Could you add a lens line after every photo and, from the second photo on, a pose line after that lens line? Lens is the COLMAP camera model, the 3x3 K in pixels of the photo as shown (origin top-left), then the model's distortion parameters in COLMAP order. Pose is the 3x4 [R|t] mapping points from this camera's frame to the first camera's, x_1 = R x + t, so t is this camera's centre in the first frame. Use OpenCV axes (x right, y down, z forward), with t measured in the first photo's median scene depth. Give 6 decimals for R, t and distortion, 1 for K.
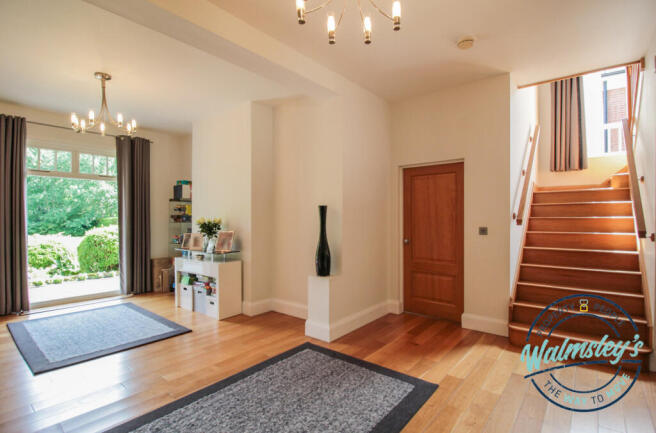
lens RADIAL K [[319.4, 0, 328.0], [0, 319.4, 216.5], [0, 0, 1]] dist [-0.034829, -0.000285]
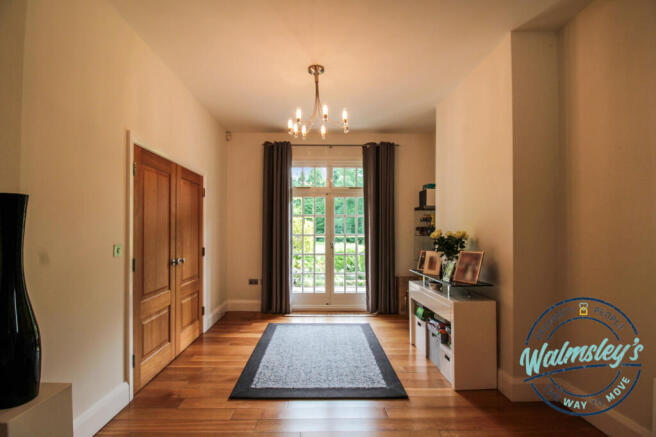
lens RADIAL K [[312.1, 0, 324.9], [0, 312.1, 225.3], [0, 0, 1]] dist [-0.007206, -0.001164]
pose [[0.648278, -0.008946, -0.761351, -0.029164], [0.000421, 0.999935, -0.011390, 0.001010], [0.761404, 0.007064, 0.648240, 0.355930]]
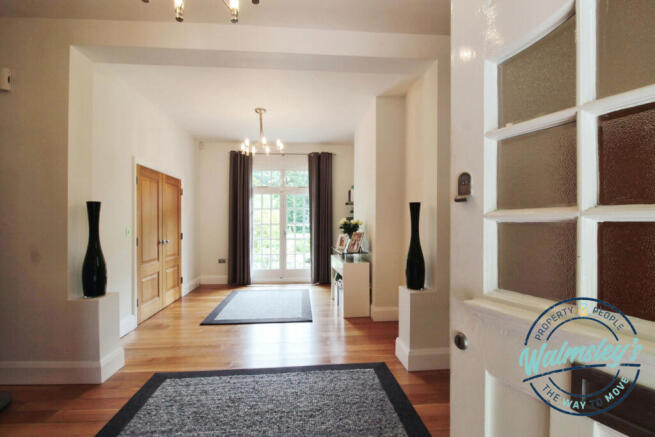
lens RADIAL K [[319.3, 0, 327.5], [0, 319.3, 218.5], [0, 0, 1]] dist [-0.001412, -0.000986]
pose [[0.696473, -0.008994, -0.717527, 0.337003], [0.004646, 0.999957, -0.008025, 0.010663], [0.717568, 0.002255, 0.696485, 0.217243]]
